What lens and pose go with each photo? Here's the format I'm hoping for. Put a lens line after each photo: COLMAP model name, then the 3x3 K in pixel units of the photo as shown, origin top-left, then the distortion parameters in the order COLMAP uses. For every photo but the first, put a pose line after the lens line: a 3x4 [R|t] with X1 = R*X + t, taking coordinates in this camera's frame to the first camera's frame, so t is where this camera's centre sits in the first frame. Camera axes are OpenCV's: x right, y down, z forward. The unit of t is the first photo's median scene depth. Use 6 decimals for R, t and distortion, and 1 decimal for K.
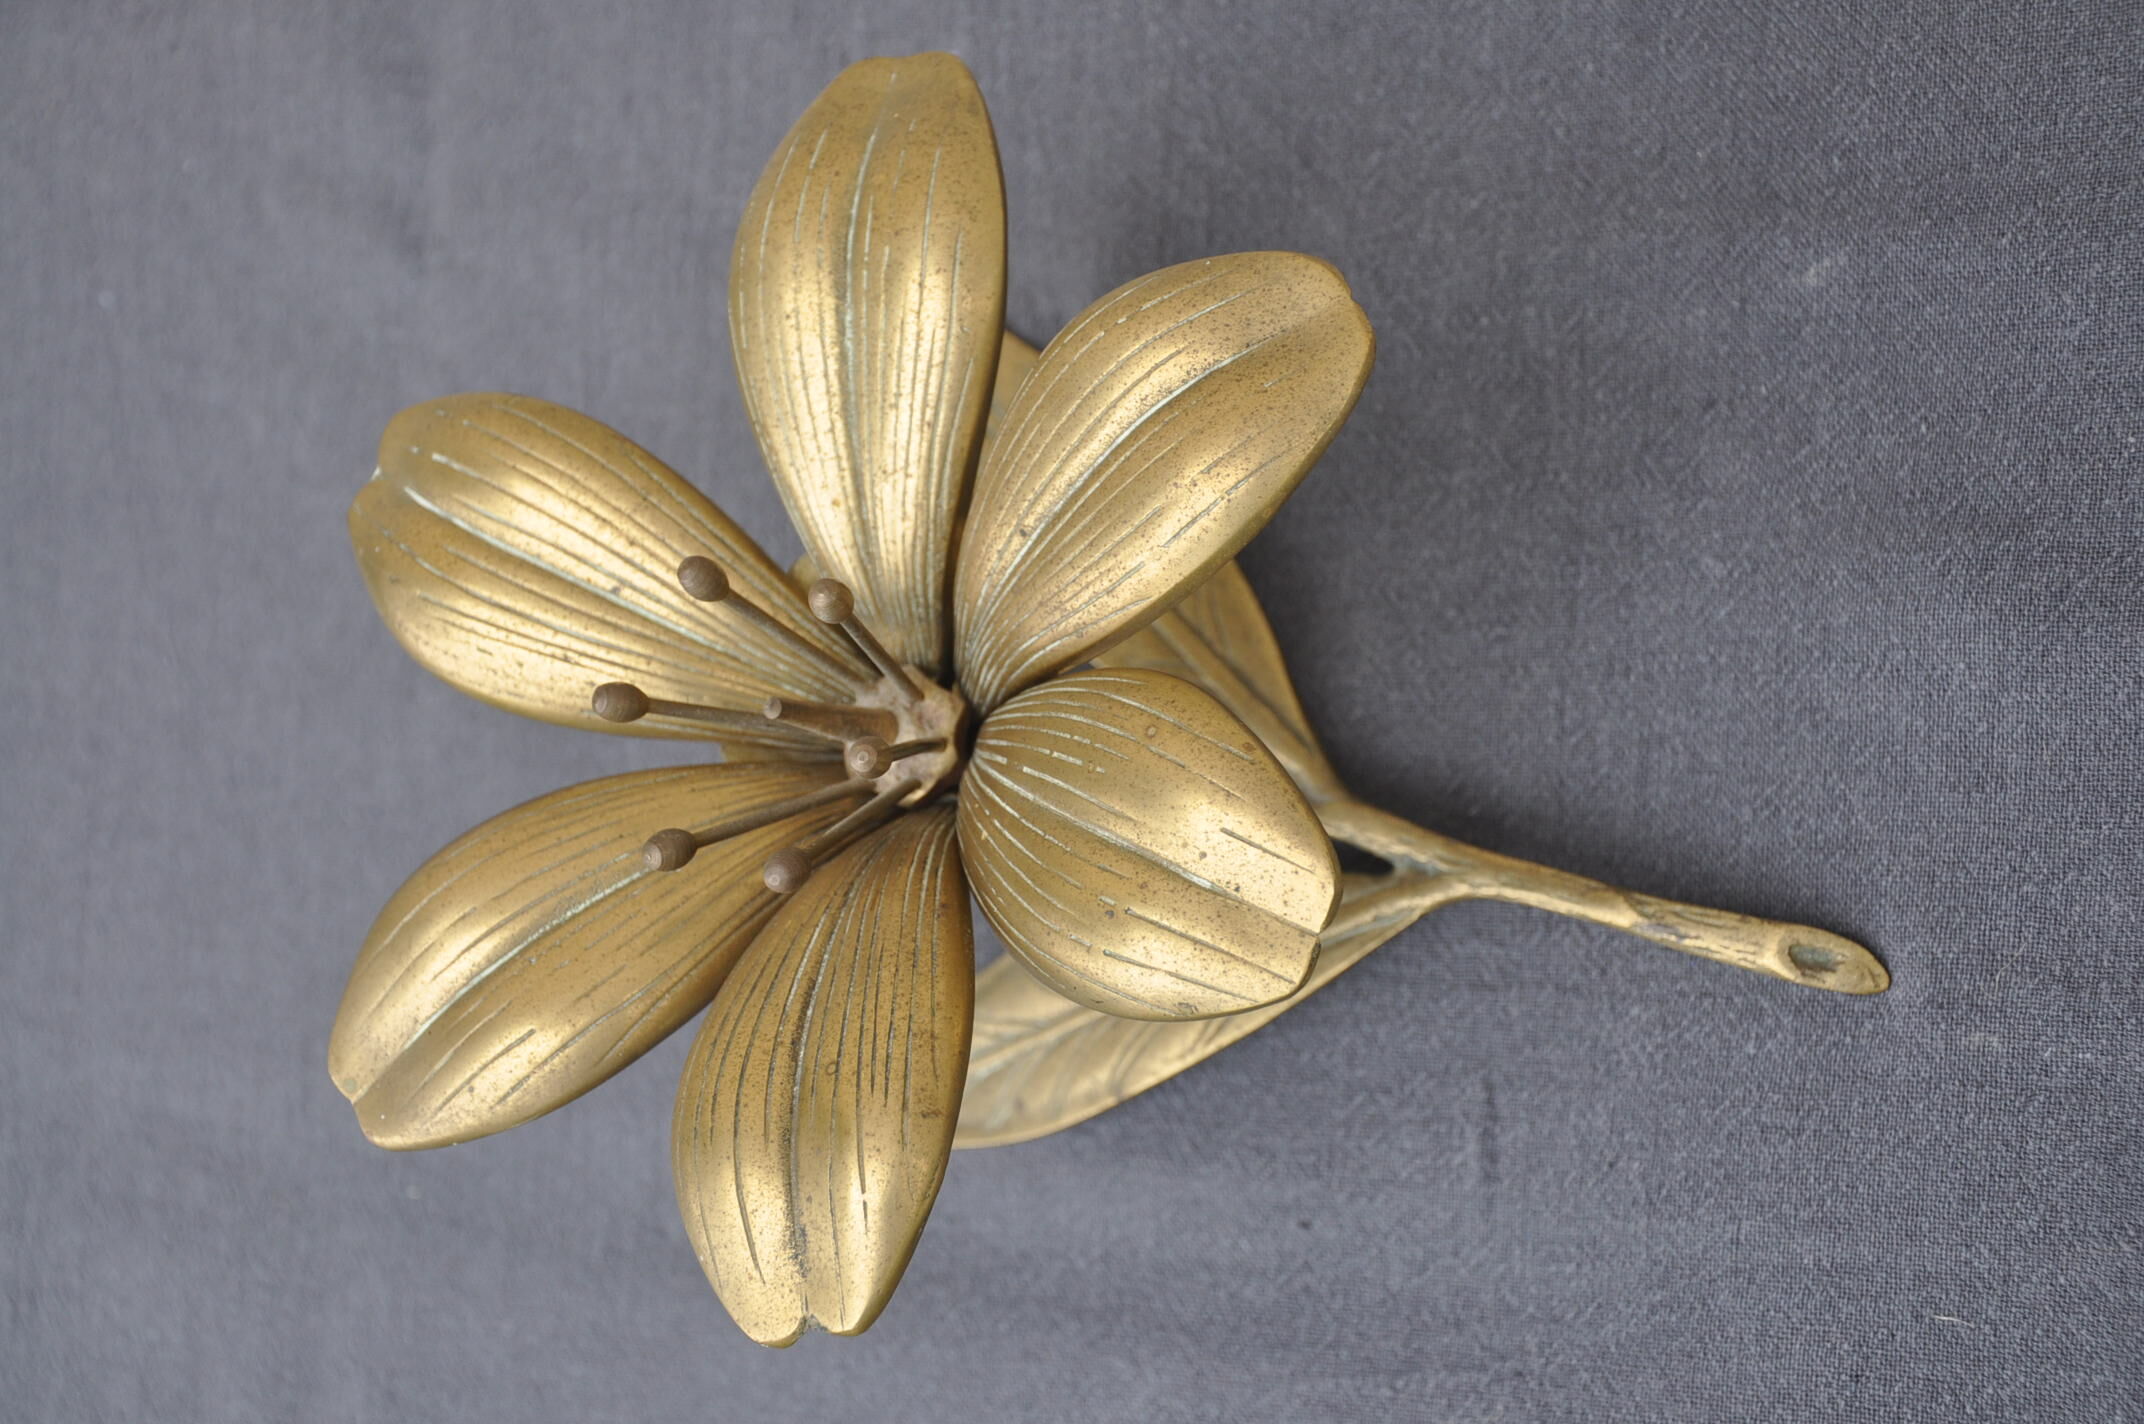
lens RADIAL K [[4376.1, 0, 1072.0], [0, 4376.1, 712.0], [0, 0, 1]] dist [0.306352, -0.156094]
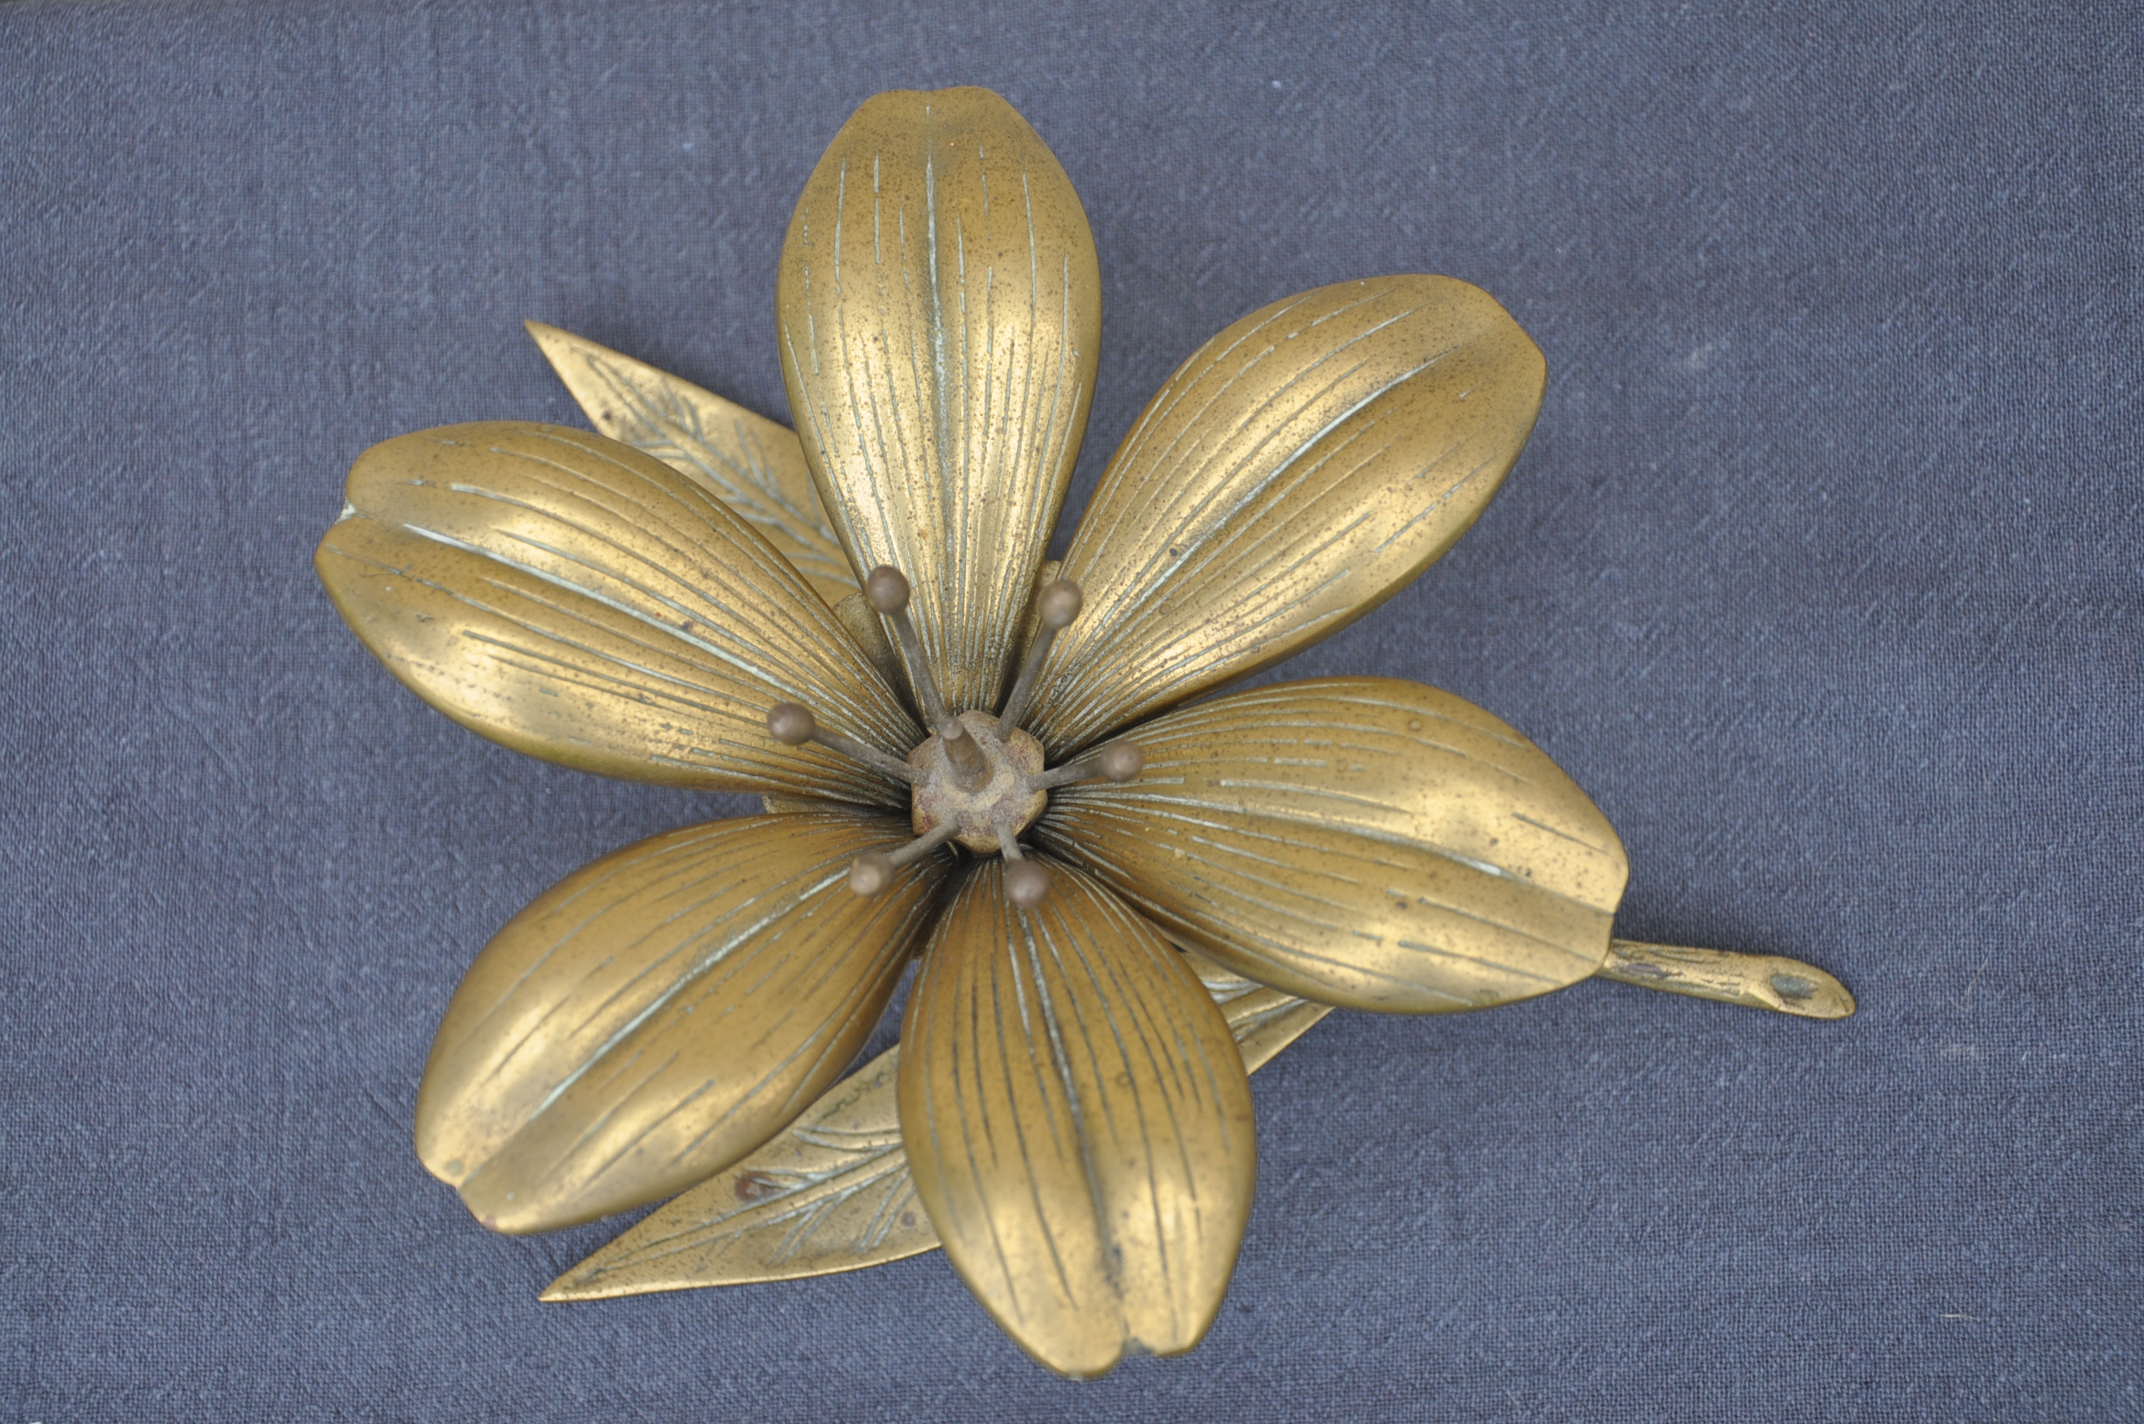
lens RADIAL K [[4670.6, 0, 1072.0], [0, 4670.6, 712.0], [0, 0, 1]] dist [0.332432, 0.183715]
pose [[0.867653, 0.013040, 0.497000, -0.531468], [0.053673, 0.991357, -0.119713, 0.114496], [-0.494265, 0.130545, 0.859453, 0.112046]]
